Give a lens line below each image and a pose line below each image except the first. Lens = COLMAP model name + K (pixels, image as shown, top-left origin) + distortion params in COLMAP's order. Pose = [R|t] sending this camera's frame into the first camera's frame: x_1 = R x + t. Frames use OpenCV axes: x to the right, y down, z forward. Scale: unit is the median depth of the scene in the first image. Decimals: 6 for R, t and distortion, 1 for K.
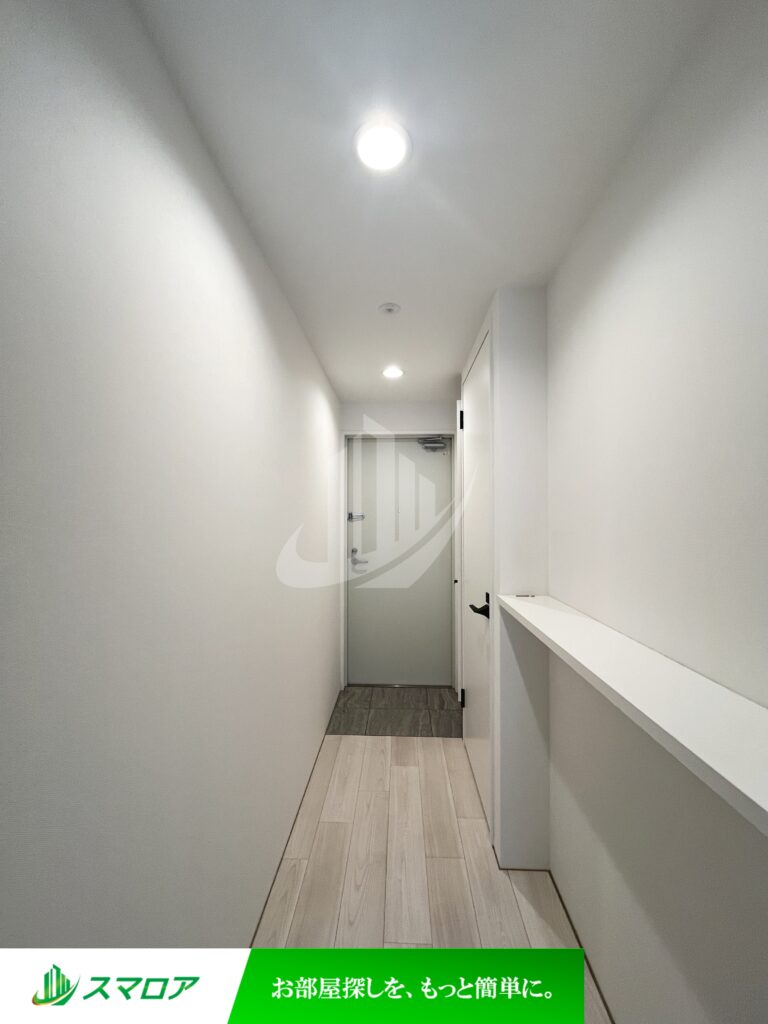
lens RADIAL K [[413.6, 0, 384.0], [0, 413.6, 512.0], [0, 0, 1]] dist [-0.001786, -0.000131]
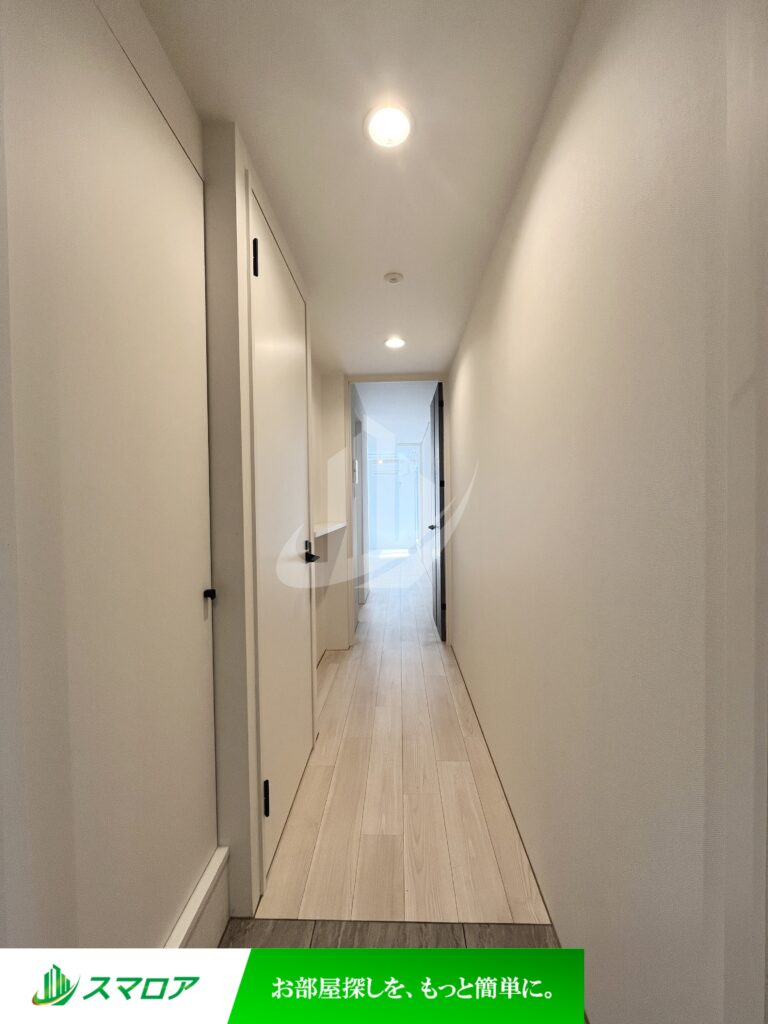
lens RADIAL K [[413.6, 0, 384.0], [0, 413.6, 512.0], [0, 0, 1]] dist [-0.001786, -0.000131]
pose [[-0.999906, 0.013675, -0.000391, 0.042704], [0.013672, 0.999873, 0.008198, 0.098683], [0.000504, 0.008192, -0.999966, 1.781431]]
